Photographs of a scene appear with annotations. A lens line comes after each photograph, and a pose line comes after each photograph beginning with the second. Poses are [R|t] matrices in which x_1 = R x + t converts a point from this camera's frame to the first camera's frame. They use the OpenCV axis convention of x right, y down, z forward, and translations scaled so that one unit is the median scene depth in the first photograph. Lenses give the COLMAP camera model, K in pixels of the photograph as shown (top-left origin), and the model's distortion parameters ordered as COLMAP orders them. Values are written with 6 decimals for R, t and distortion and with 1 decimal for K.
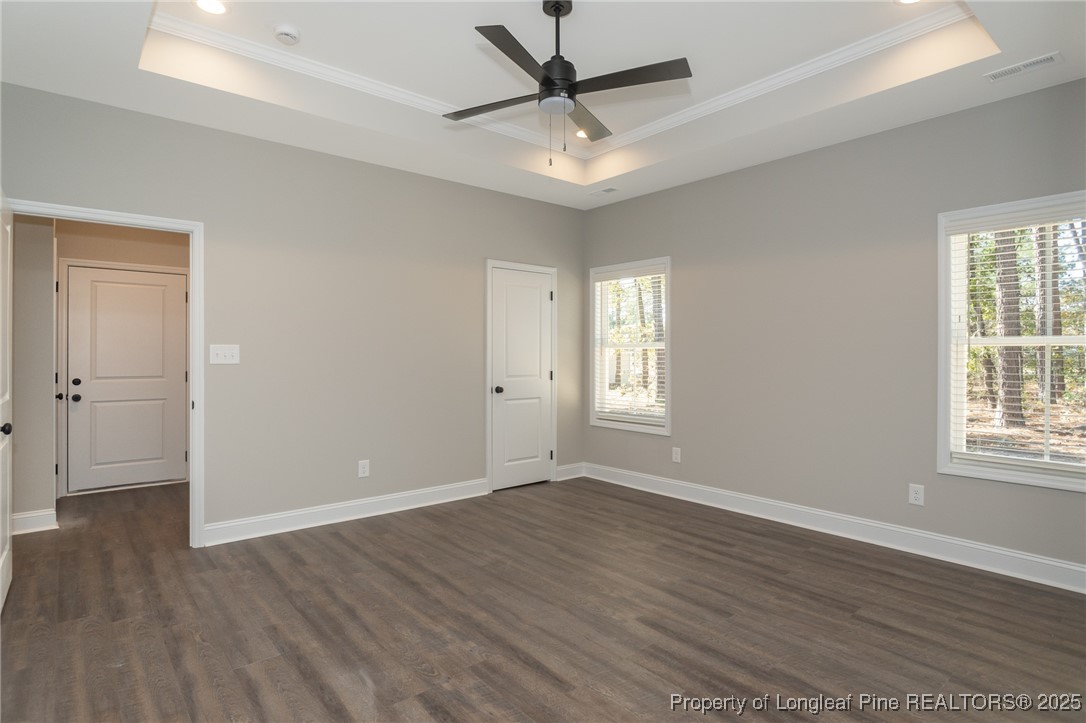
lens RADIAL K [[573.0, 0, 538.3], [0, 573.0, 357.3], [0, 0, 1]] dist [-0.014729, 0.002781]
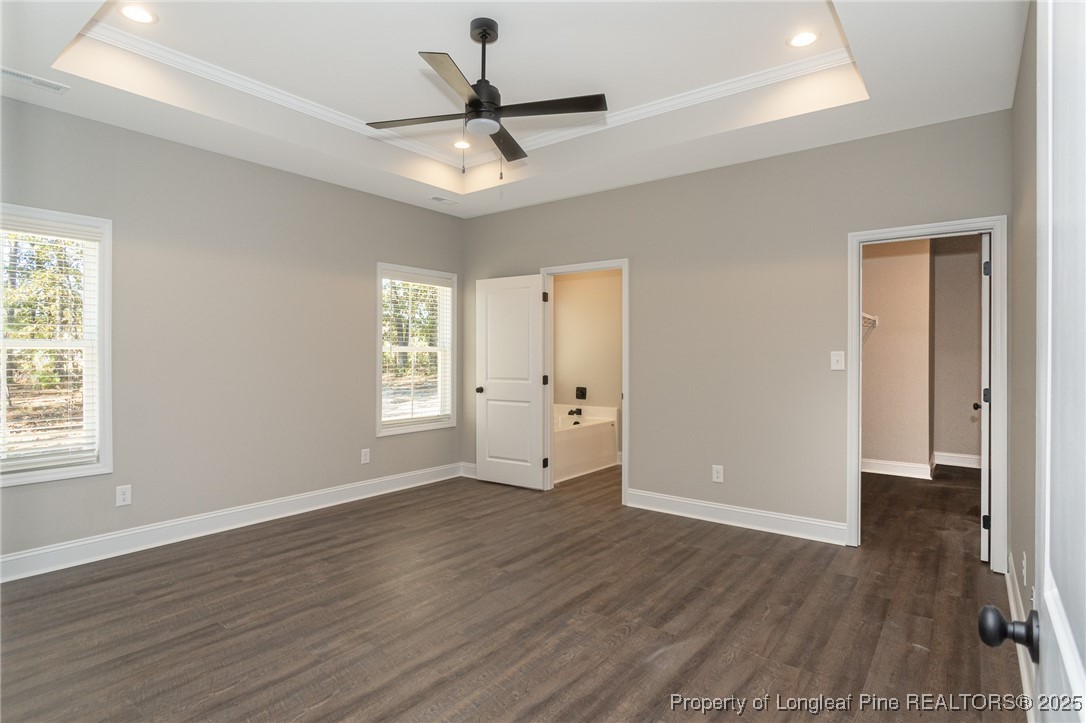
lens RADIAL K [[573.0, 0, 537.9], [0, 573.0, 358.5], [0, 0, 1]] dist [-0.014729, 0.002781]
pose [[-0.225229, -0.009828, 0.974256, -0.848042], [0.001206, 0.999946, 0.010366, -0.016445], [-0.974305, 0.003510, -0.225205, 0.939780]]
